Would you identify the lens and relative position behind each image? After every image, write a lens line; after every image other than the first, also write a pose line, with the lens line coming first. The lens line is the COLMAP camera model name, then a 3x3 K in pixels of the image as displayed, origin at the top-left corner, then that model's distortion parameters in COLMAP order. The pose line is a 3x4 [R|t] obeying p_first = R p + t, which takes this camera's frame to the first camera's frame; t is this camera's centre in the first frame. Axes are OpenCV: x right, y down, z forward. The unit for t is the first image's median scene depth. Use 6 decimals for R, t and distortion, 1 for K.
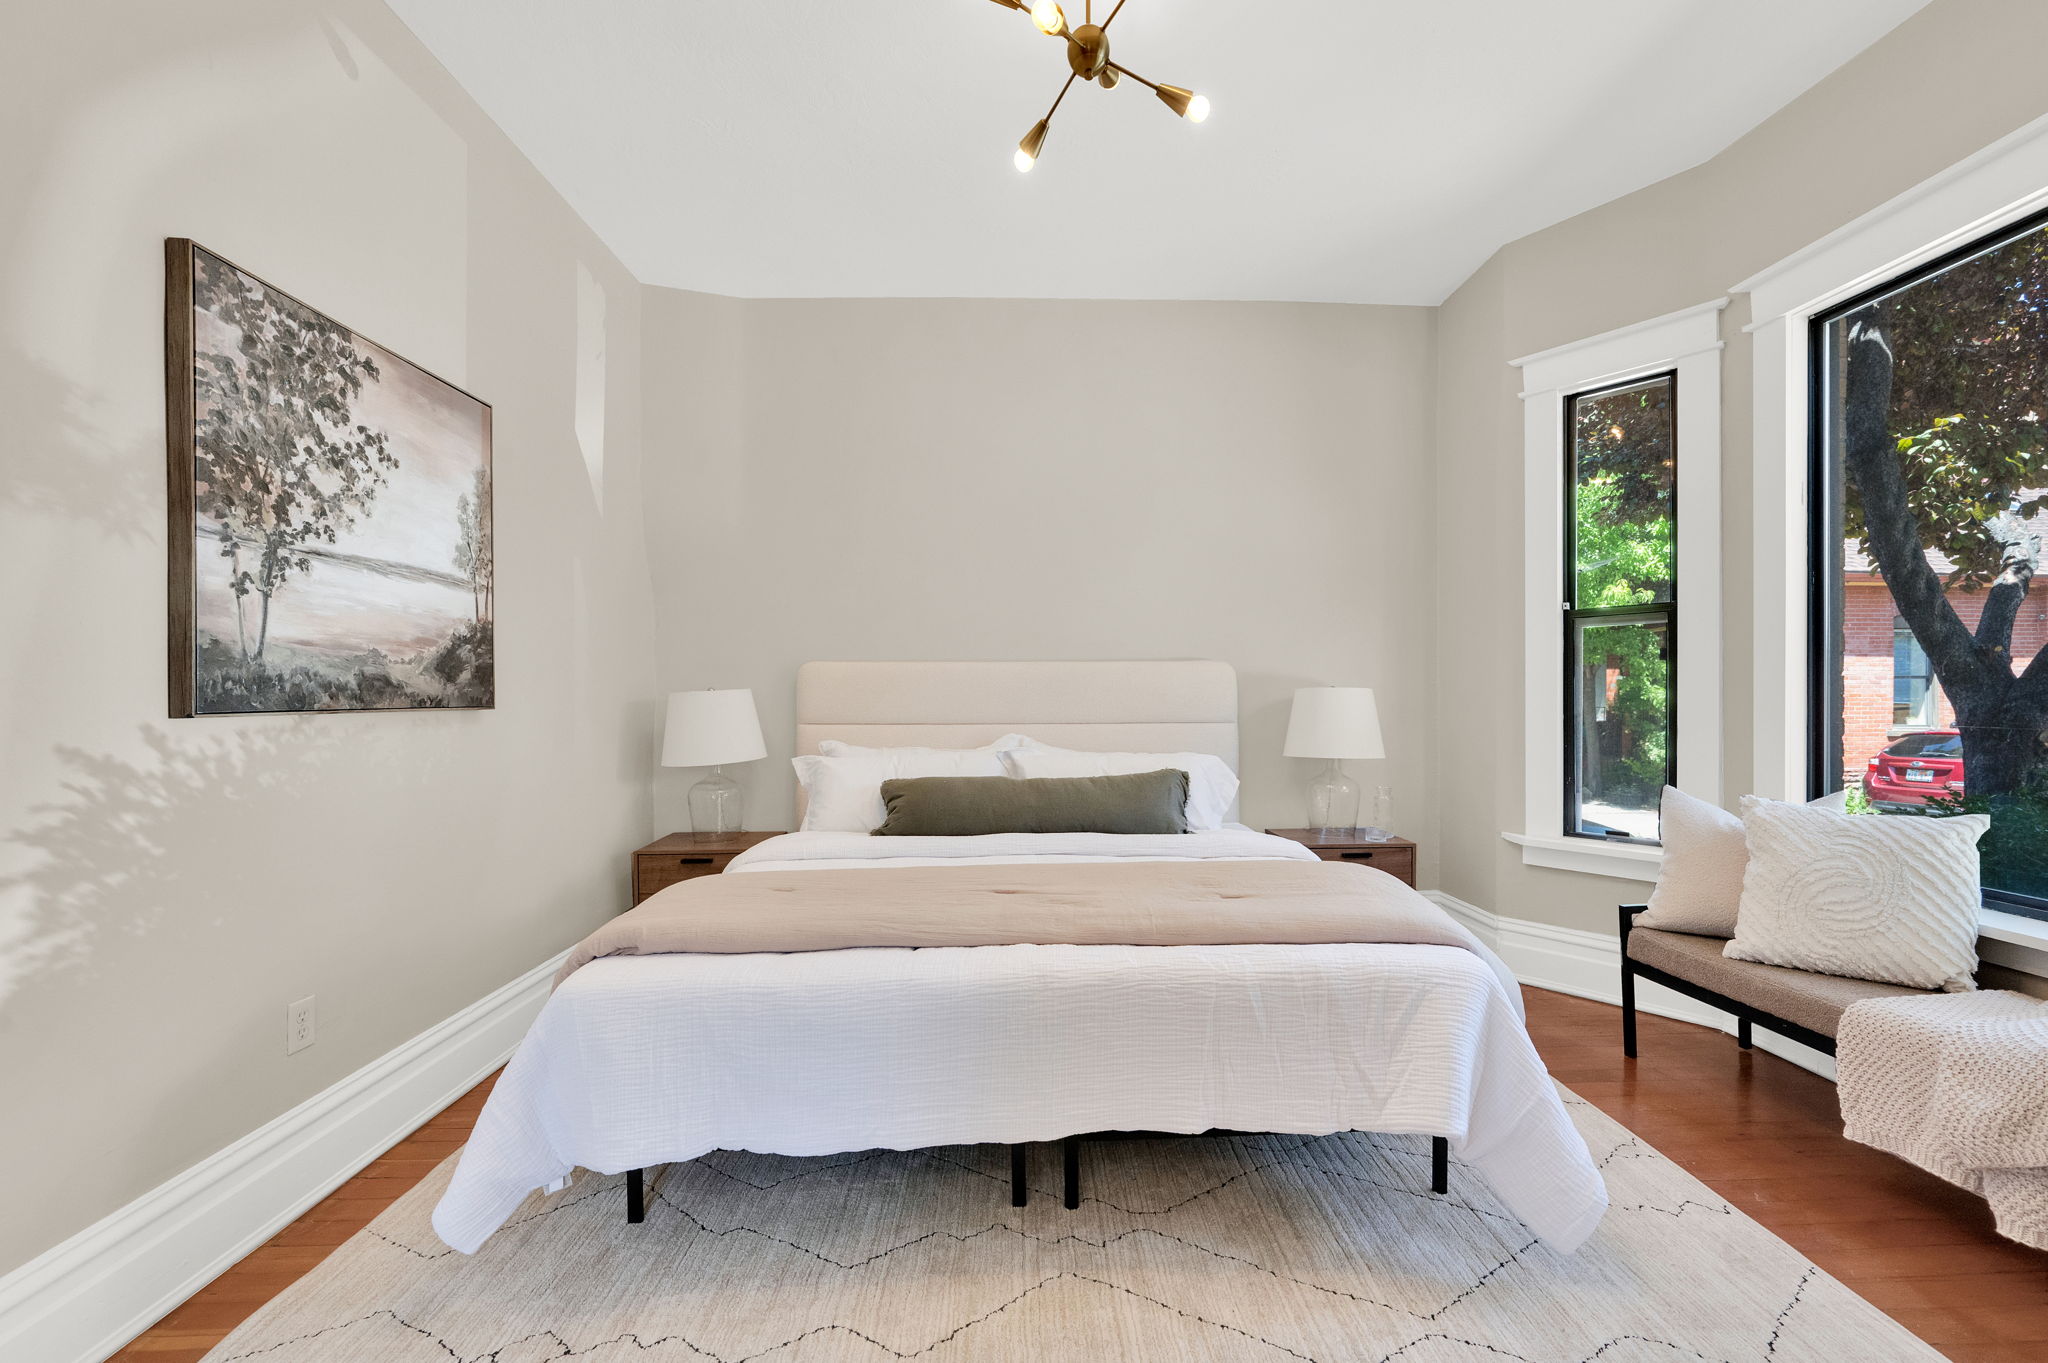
lens RADIAL K [[824.3, 0, 1038.0], [0, 824.3, 700.4], [0, 0, 1]] dist [-0.004327, 0.000296]
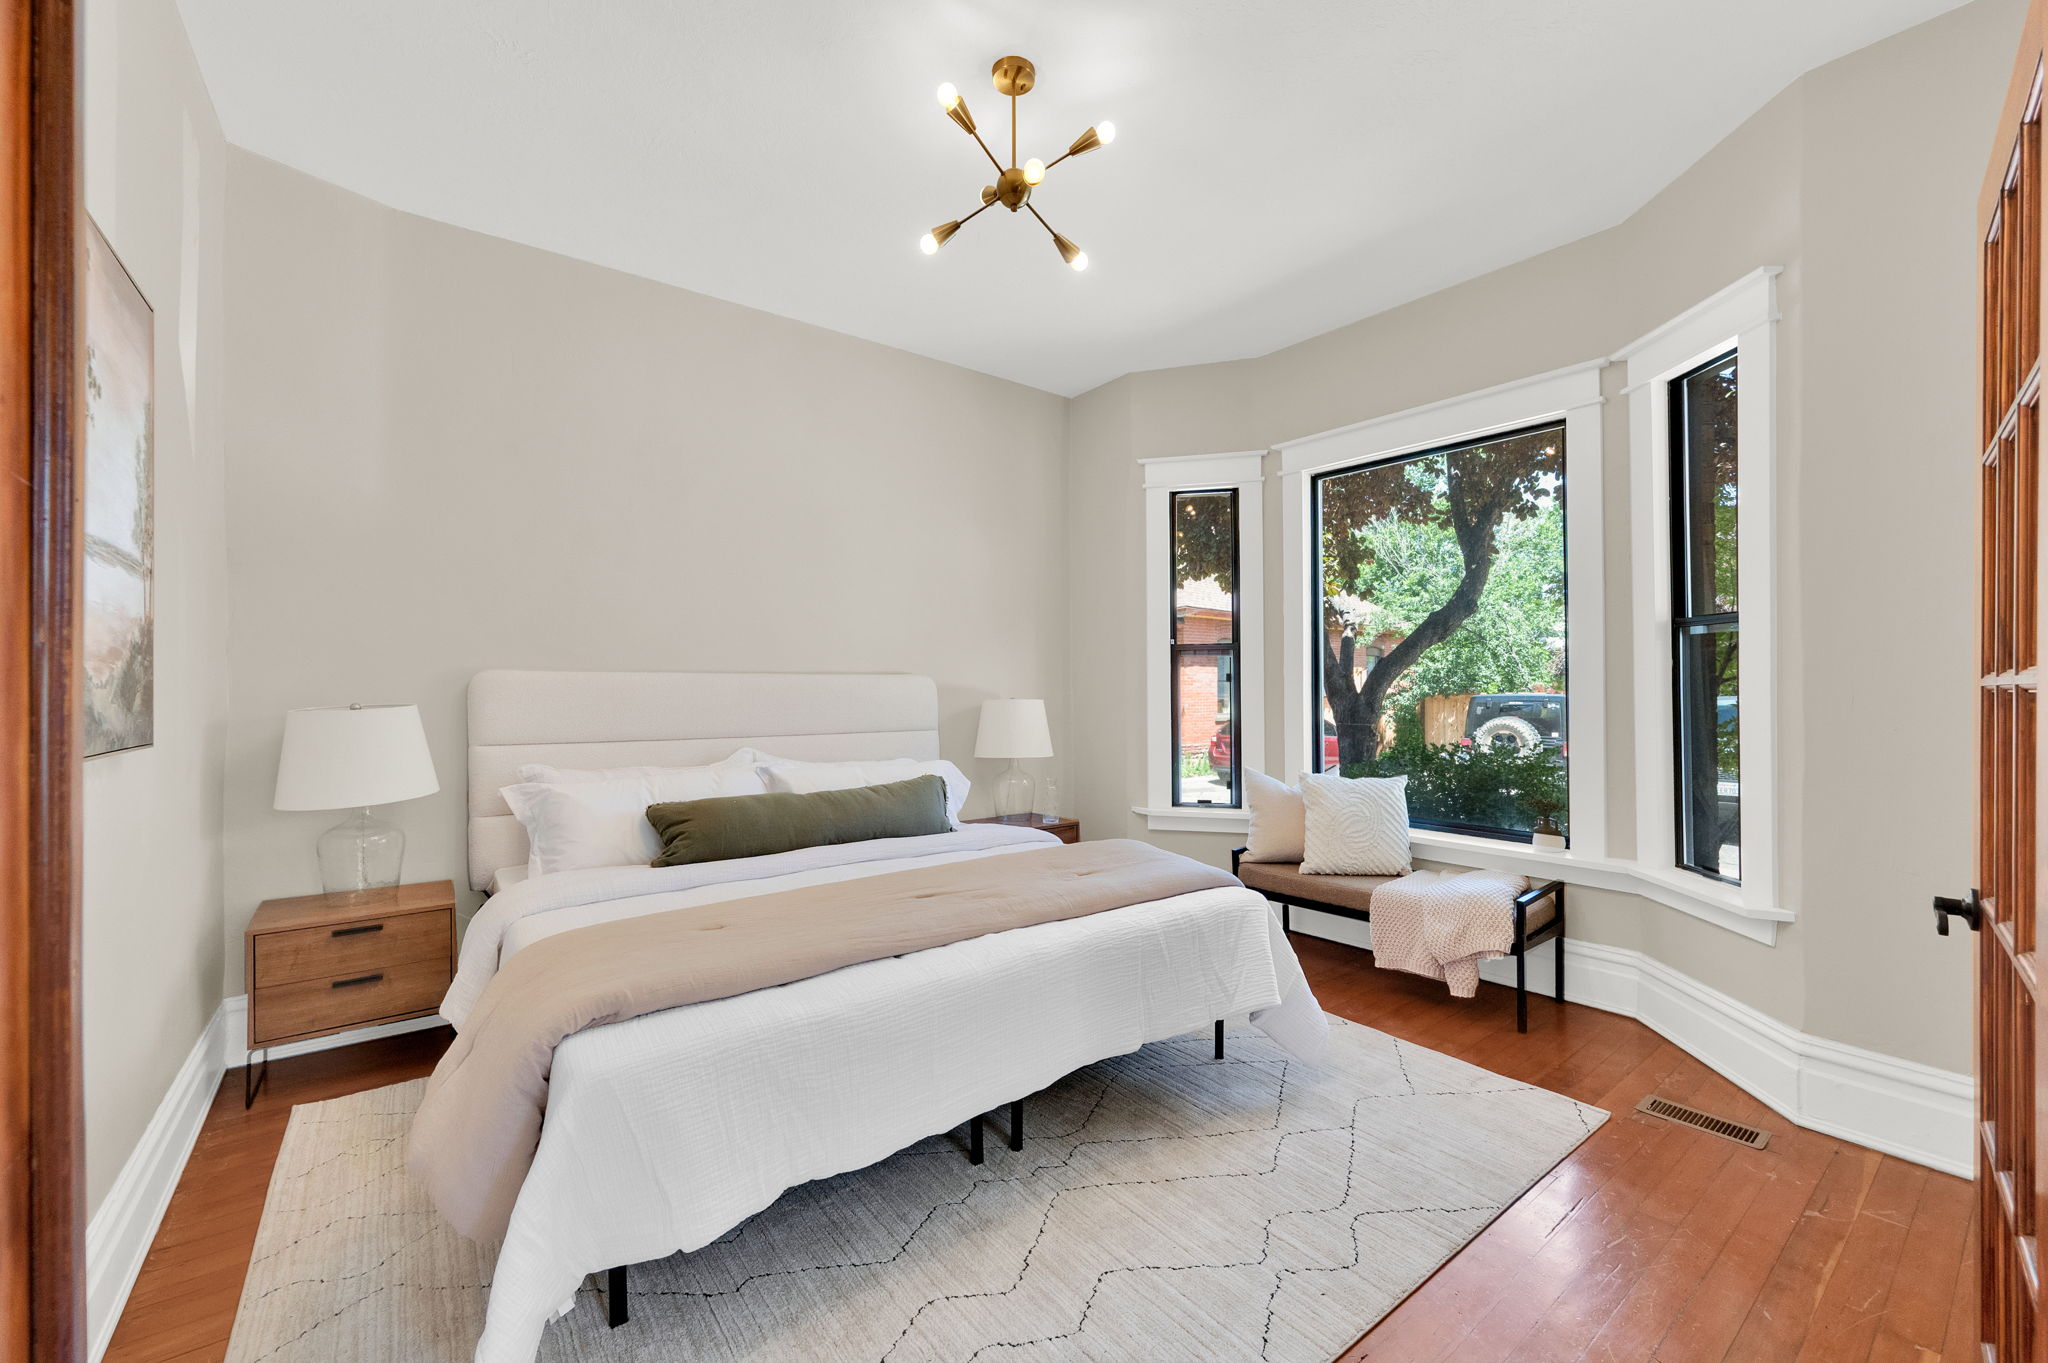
lens RADIAL K [[824.3, 0, 1024.8], [0, 824.3, 680.7], [0, 0, 1]] dist [-0.004327, 0.000296]
pose [[0.812423, 0.007691, 0.583017, -0.564884], [0.001854, 0.999874, -0.015774, -0.039483], [-0.583065, 0.013896, 0.812307, 0.012263]]
